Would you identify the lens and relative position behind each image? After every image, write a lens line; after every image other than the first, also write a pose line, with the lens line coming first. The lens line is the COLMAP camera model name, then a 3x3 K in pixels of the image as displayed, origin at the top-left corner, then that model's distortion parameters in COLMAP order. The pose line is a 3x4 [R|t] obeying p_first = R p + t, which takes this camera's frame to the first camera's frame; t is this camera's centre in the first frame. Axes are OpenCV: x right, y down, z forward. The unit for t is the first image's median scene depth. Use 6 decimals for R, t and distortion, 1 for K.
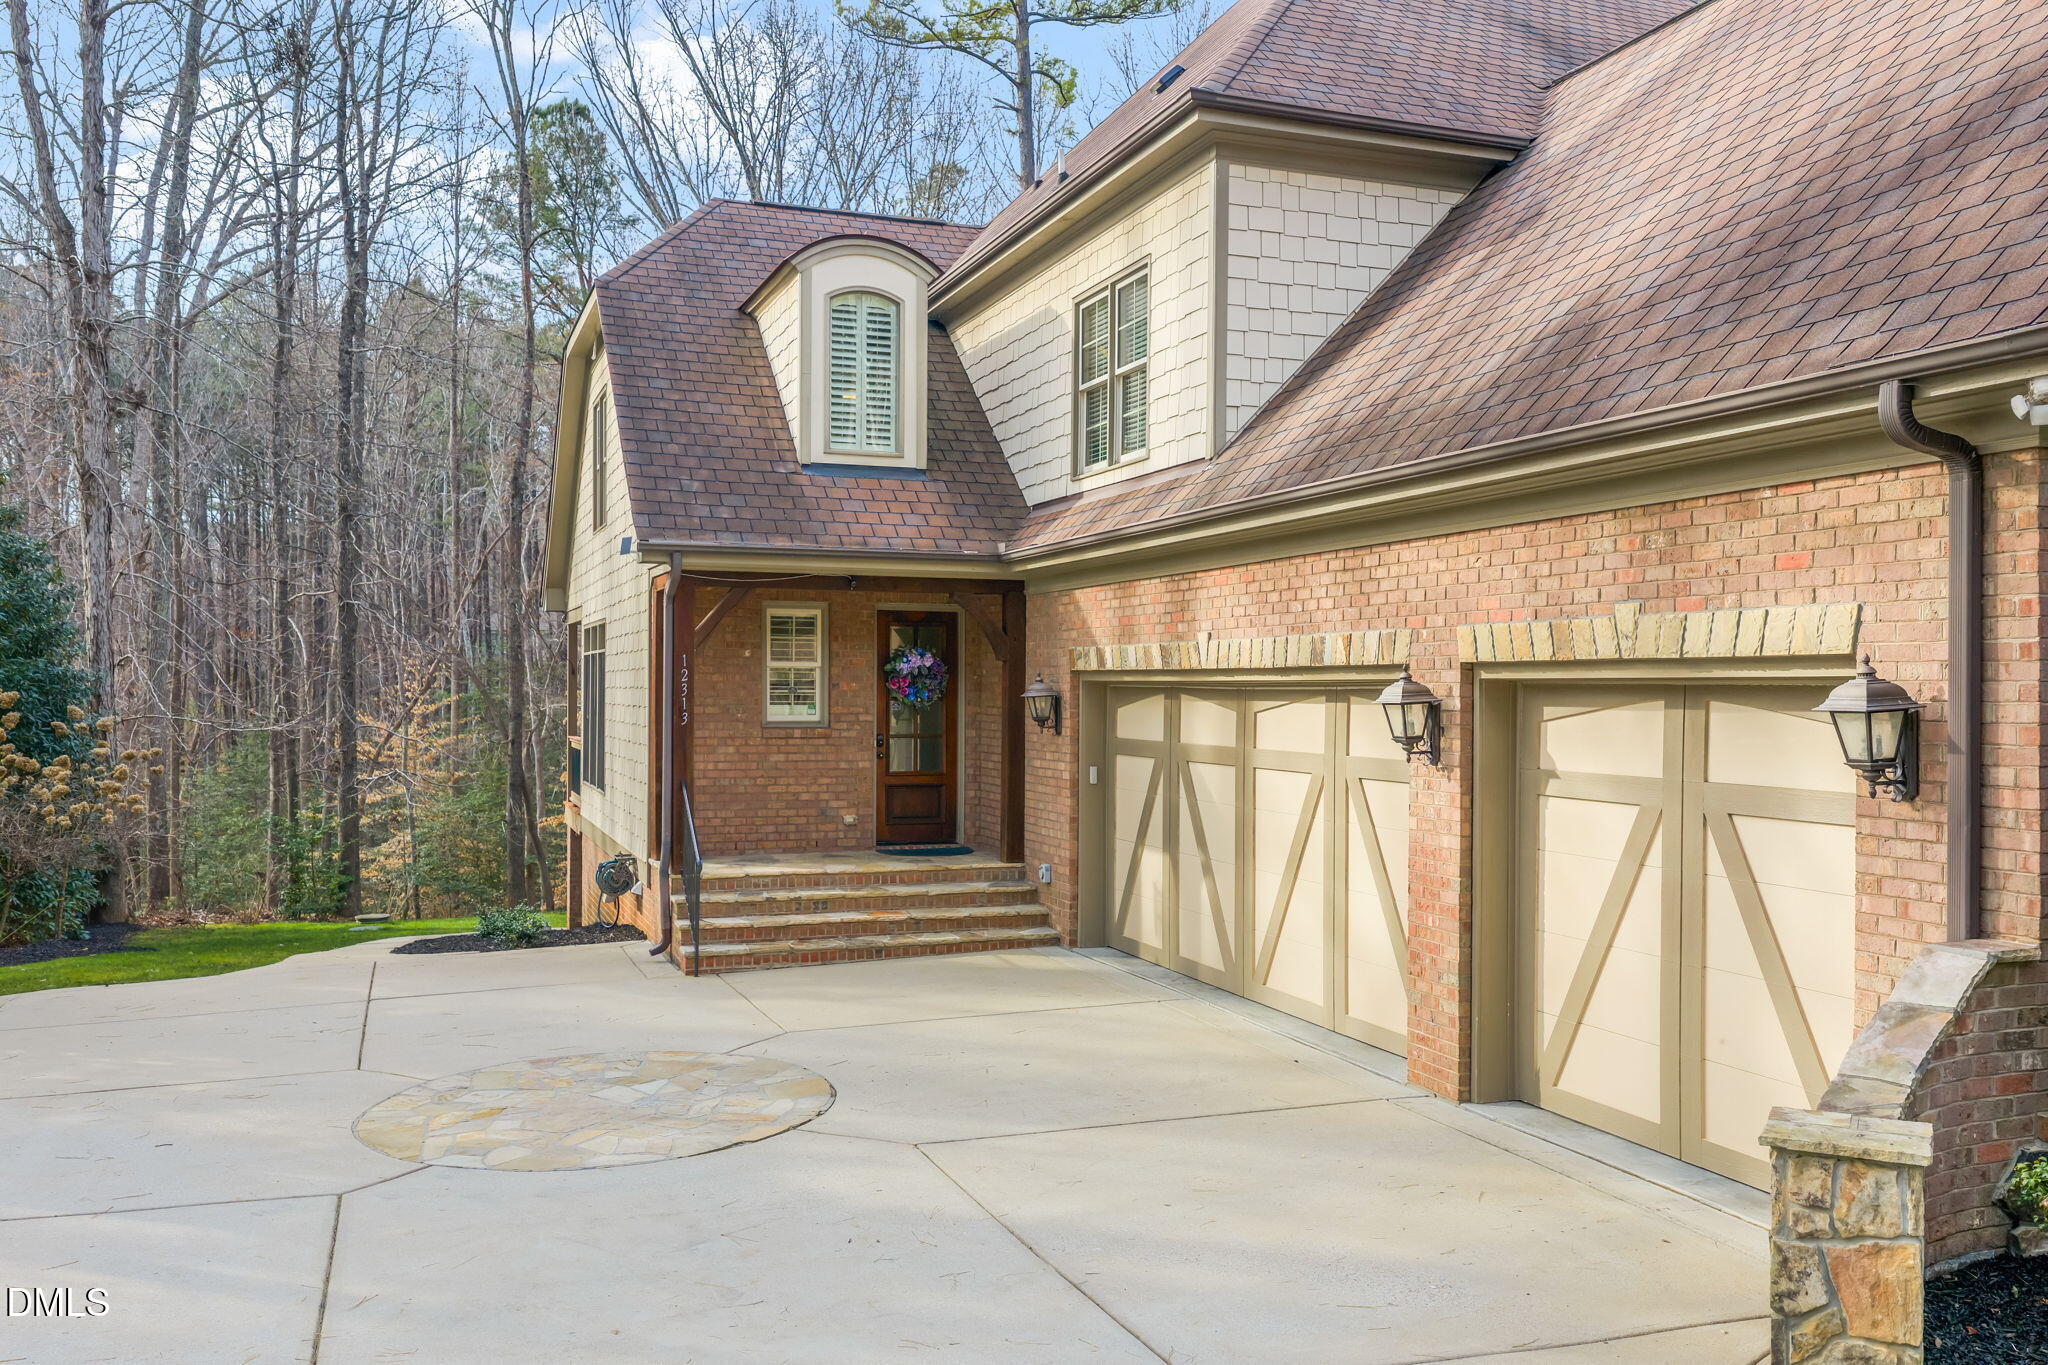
lens RADIAL K [[1660.2, 0, 1024.0], [0, 1660.2, 682.5], [0, 0, 1]] dist [-0.005727, -0.001808]
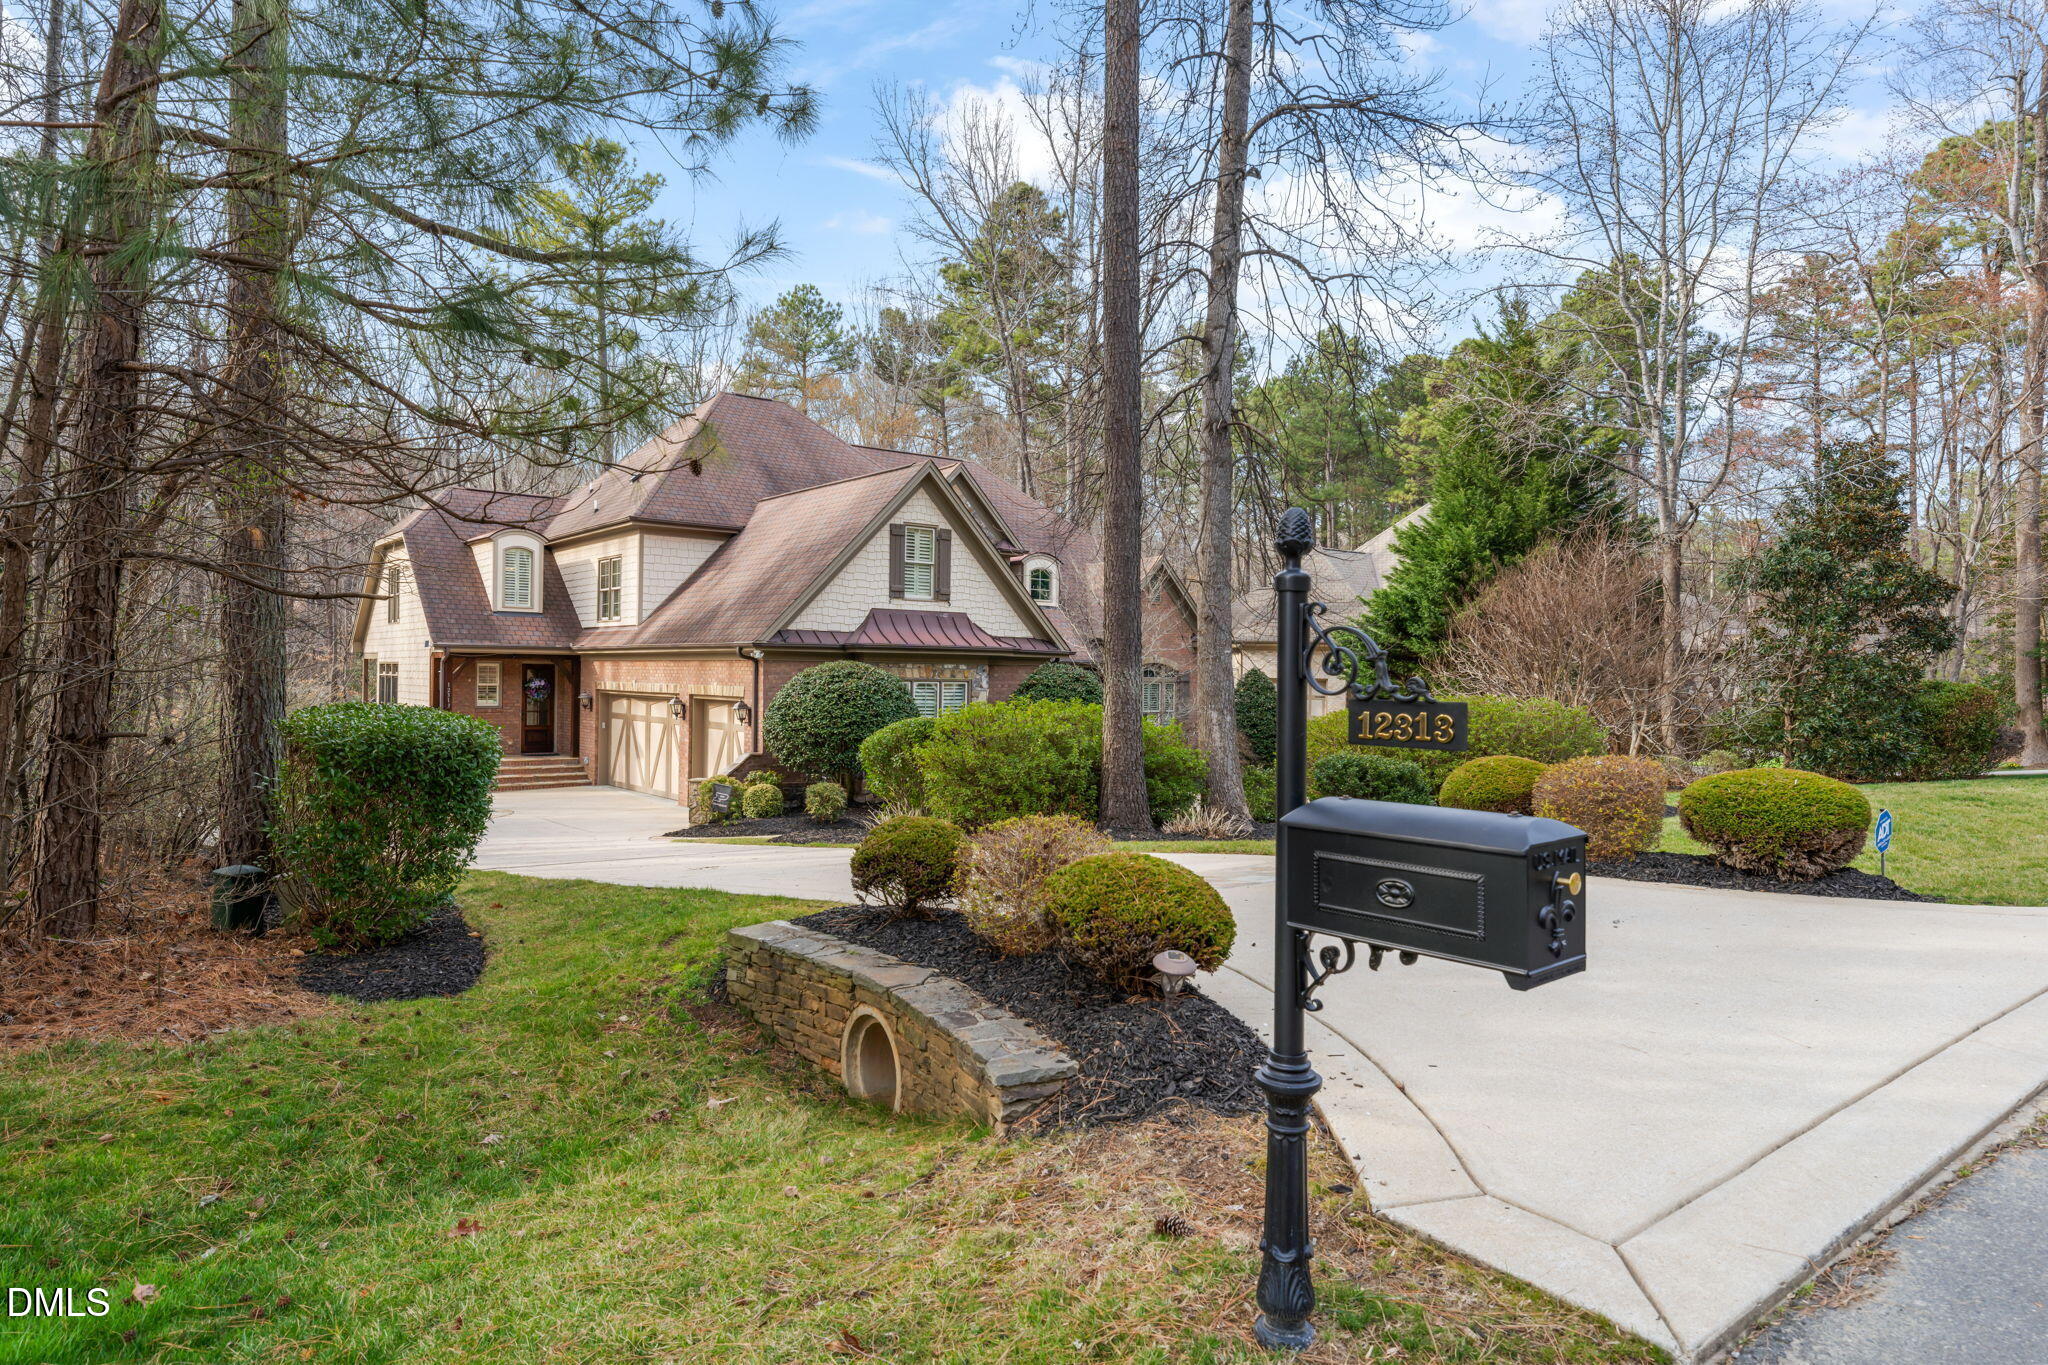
lens RADIAL K [[1173.2, 0, 1012.9], [0, 1173.2, 678.1], [0, 0, 1]] dist [-0.006740, -0.001905]
pose [[0.948685, 0.007599, 0.316131, 0.071661], [-0.009882, 0.999935, 0.005620, -0.044893], [-0.316067, -0.008456, 0.948699, -1.151981]]
